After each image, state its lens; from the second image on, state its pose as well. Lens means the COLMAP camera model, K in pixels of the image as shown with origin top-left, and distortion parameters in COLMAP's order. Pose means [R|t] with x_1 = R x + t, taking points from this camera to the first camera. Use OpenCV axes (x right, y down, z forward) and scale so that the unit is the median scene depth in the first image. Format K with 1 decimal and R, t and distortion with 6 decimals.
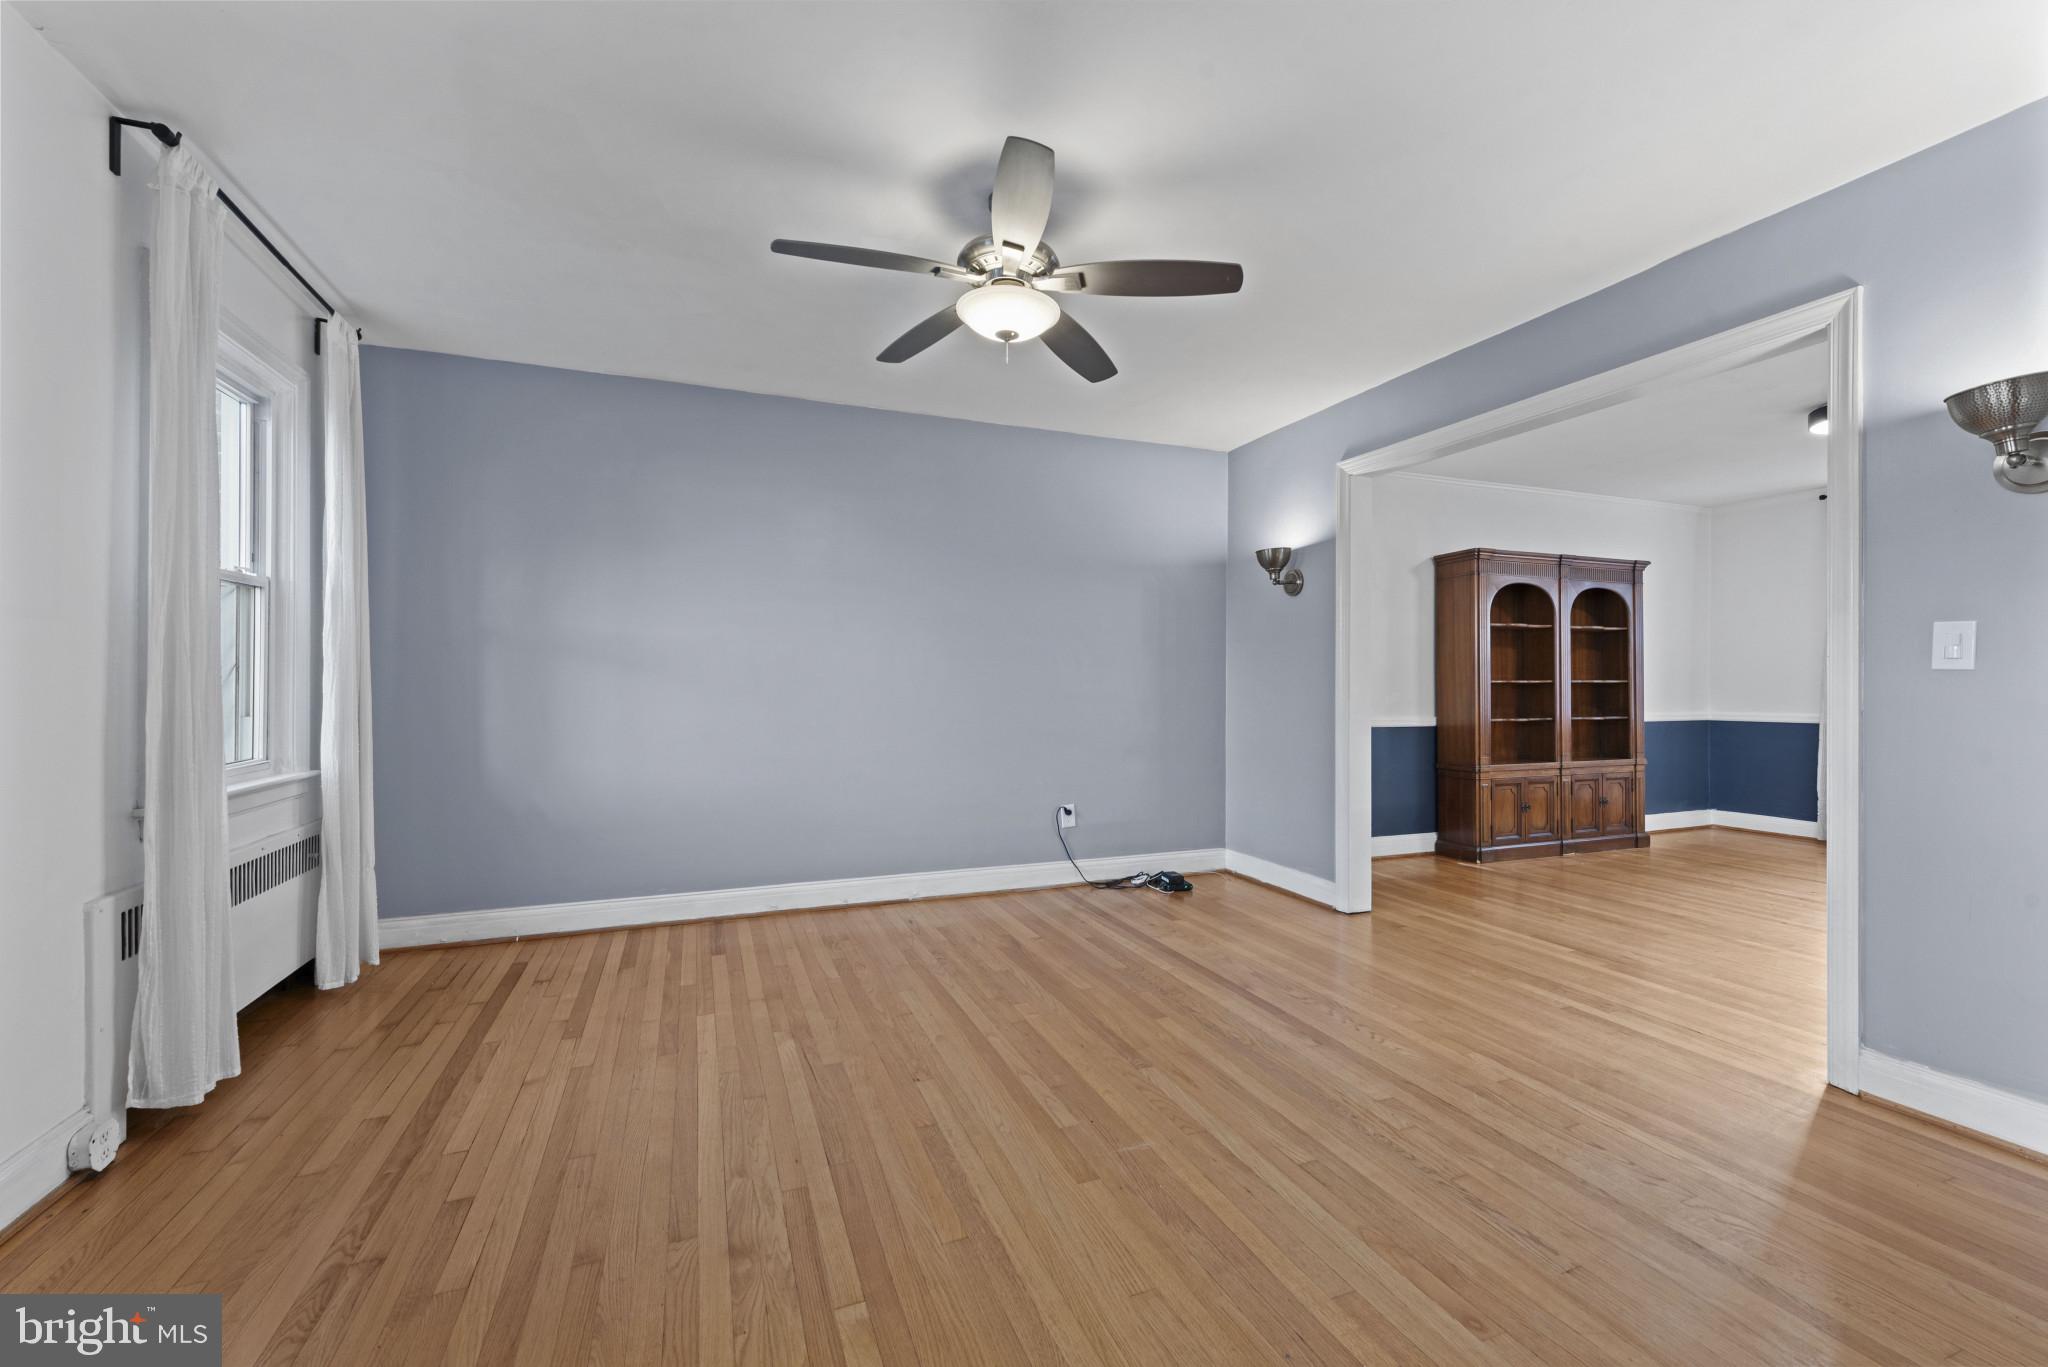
lens RADIAL K [[833.5, 0, 1023.5], [0, 833.5, 682.4], [0, 0, 1]] dist [0.014540, -0.006049]
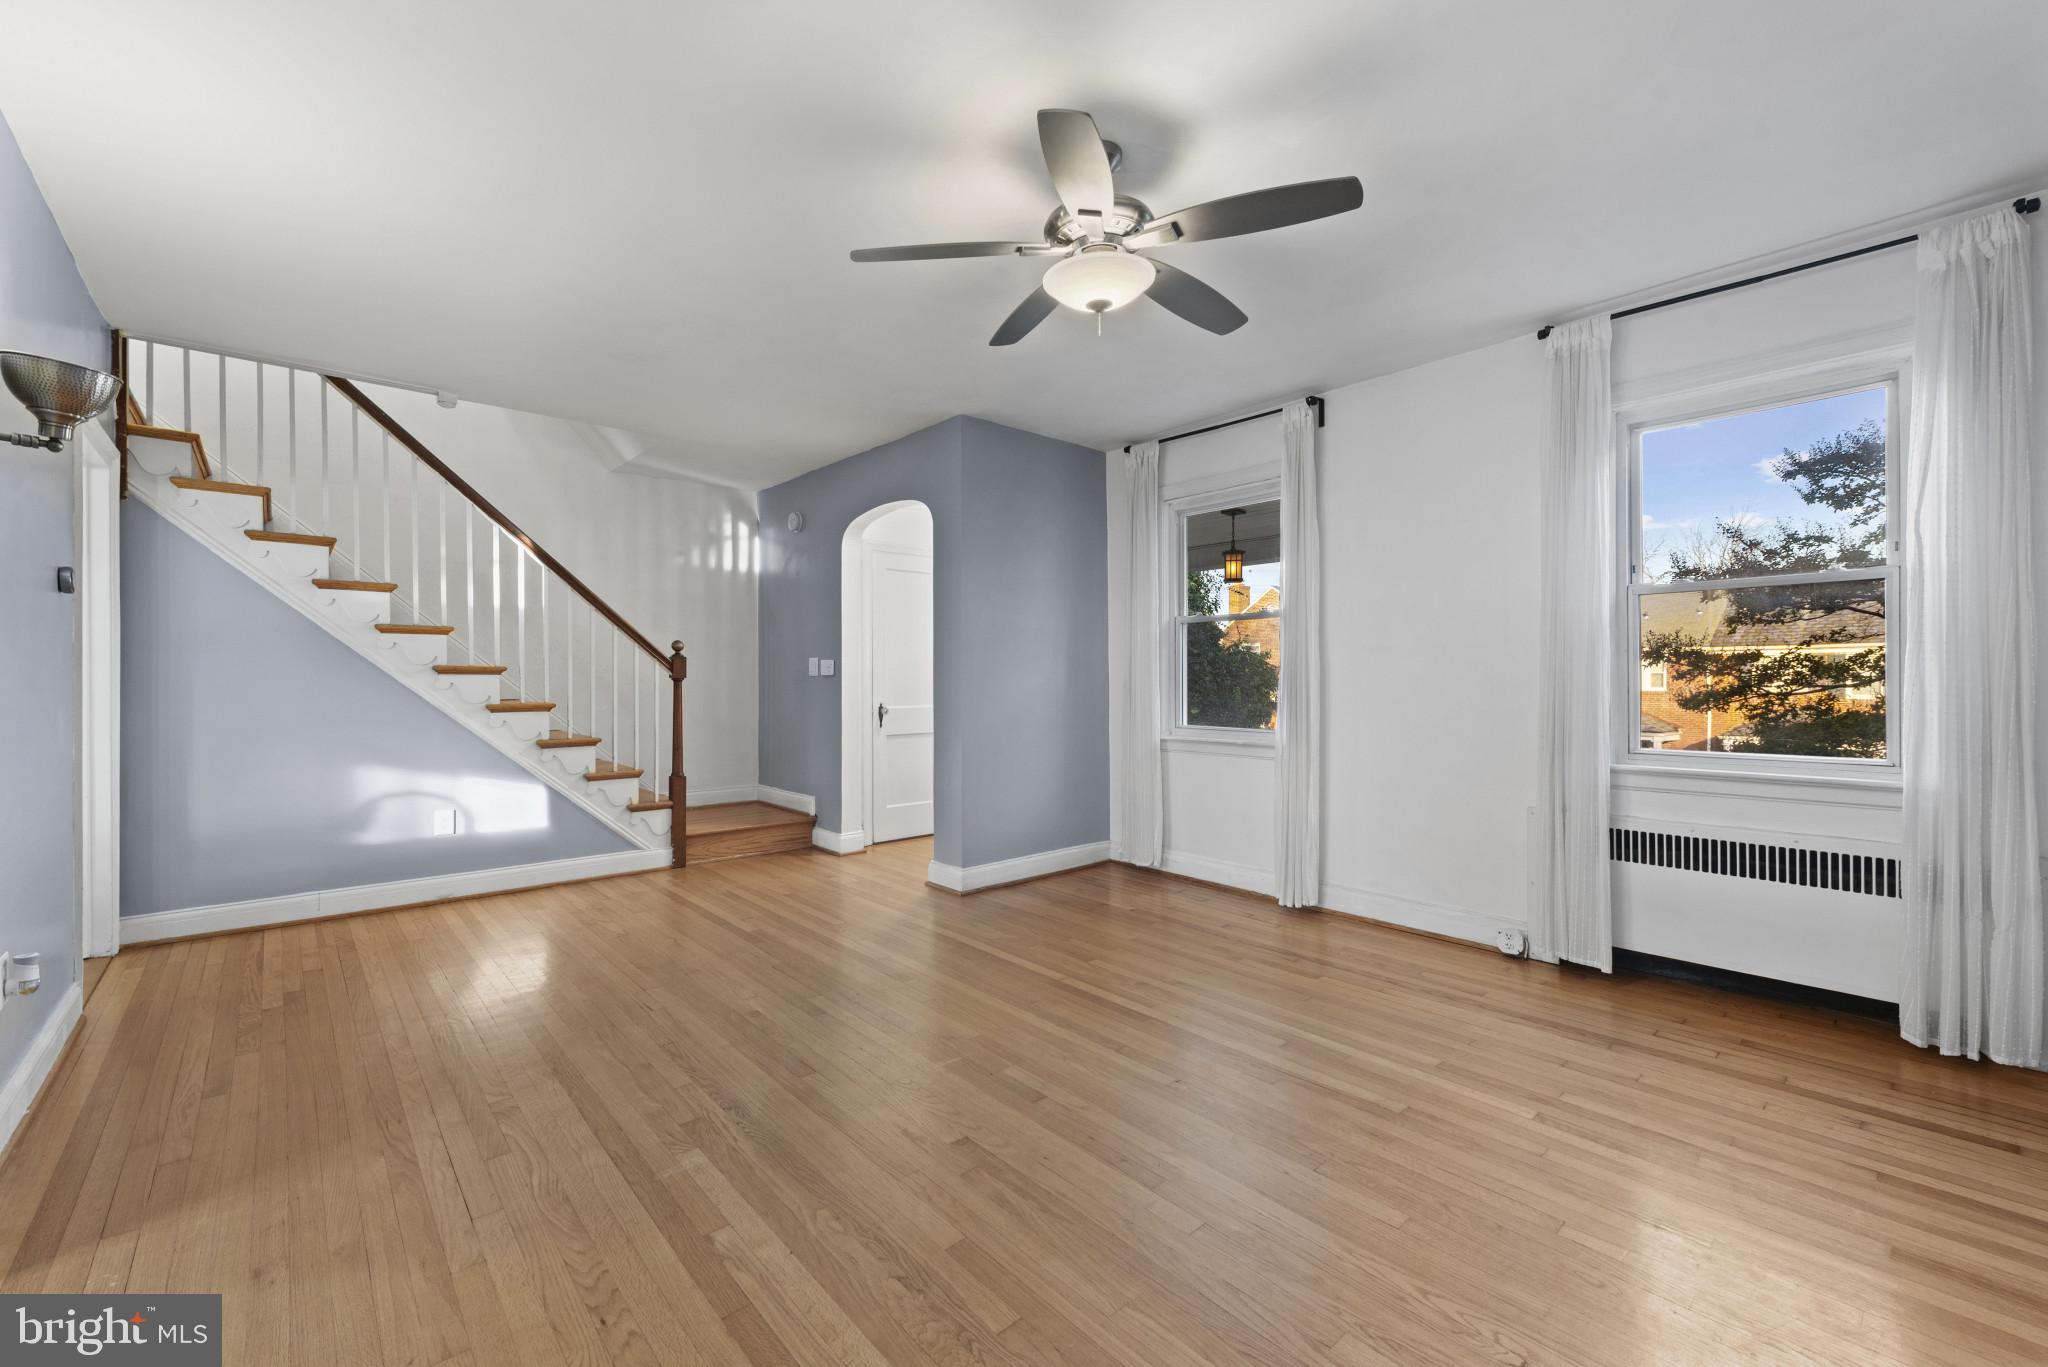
lens RADIAL K [[833.5, 0, 1029.2], [0, 833.5, 682.5], [0, 0, 1]] dist [0.014540, -0.006049]
pose [[-0.936636, 0.000089, -0.350303, 0.248811], [0.000130, 1.000000, -0.000093, 0.002977], [0.350303, -0.000133, -0.936636, 1.208374]]
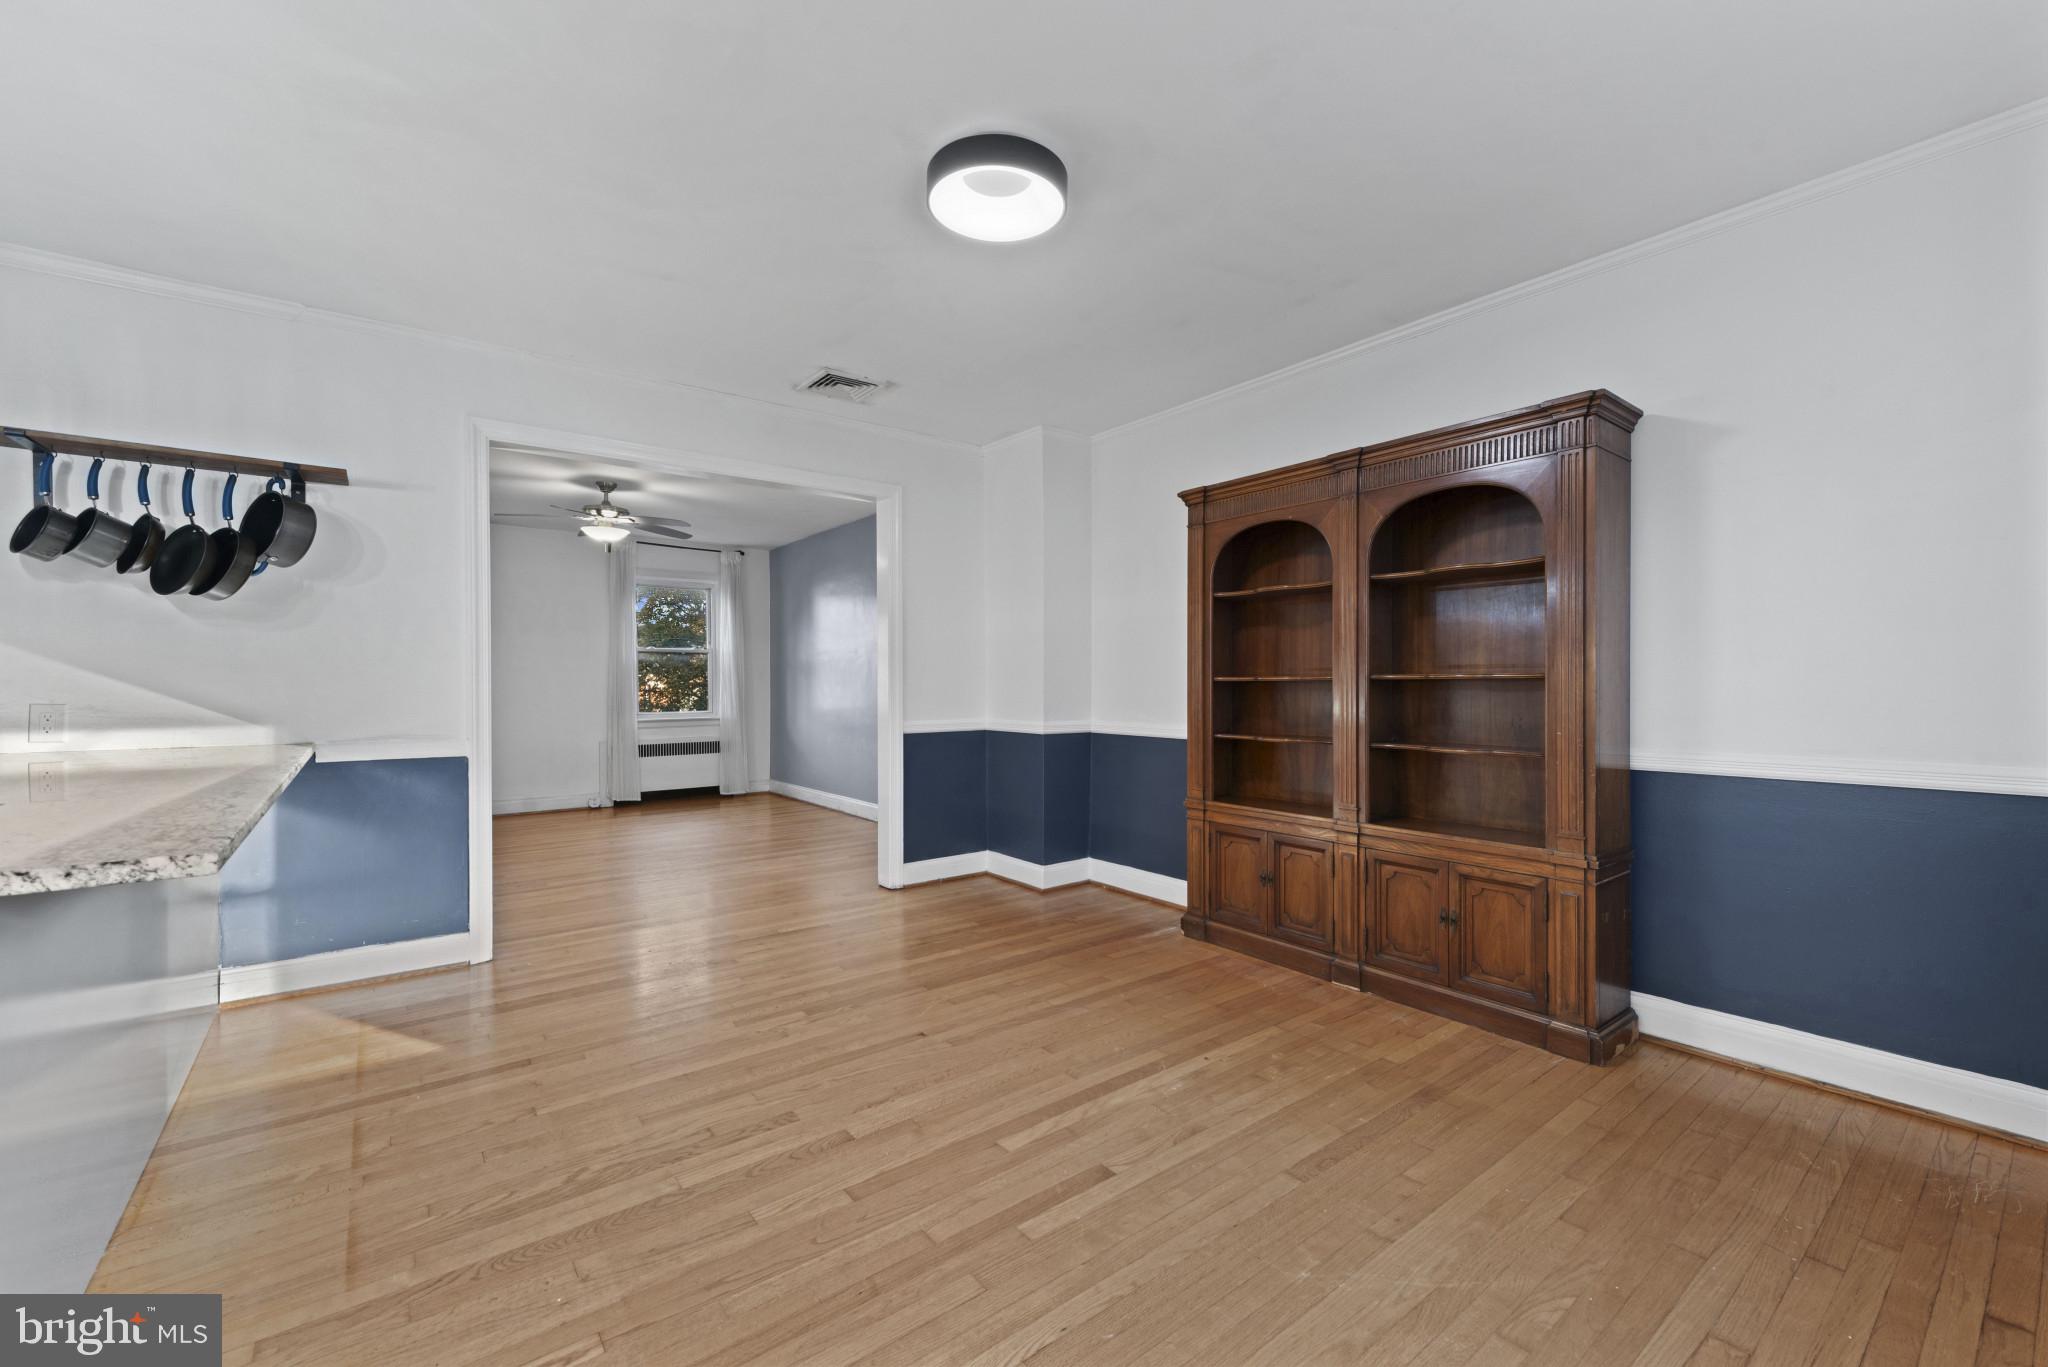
lens RADIAL K [[833.5, 0, 1027.9], [0, 833.5, 692.6], [0, 0, 1]] dist [0.014540, -0.006049]
pose [[0.282602, 0.008199, -0.959202, 1.715559], [0.006818, 0.999921, 0.010556, 0.001946], [0.959213, -0.009522, 0.282523, 0.973049]]
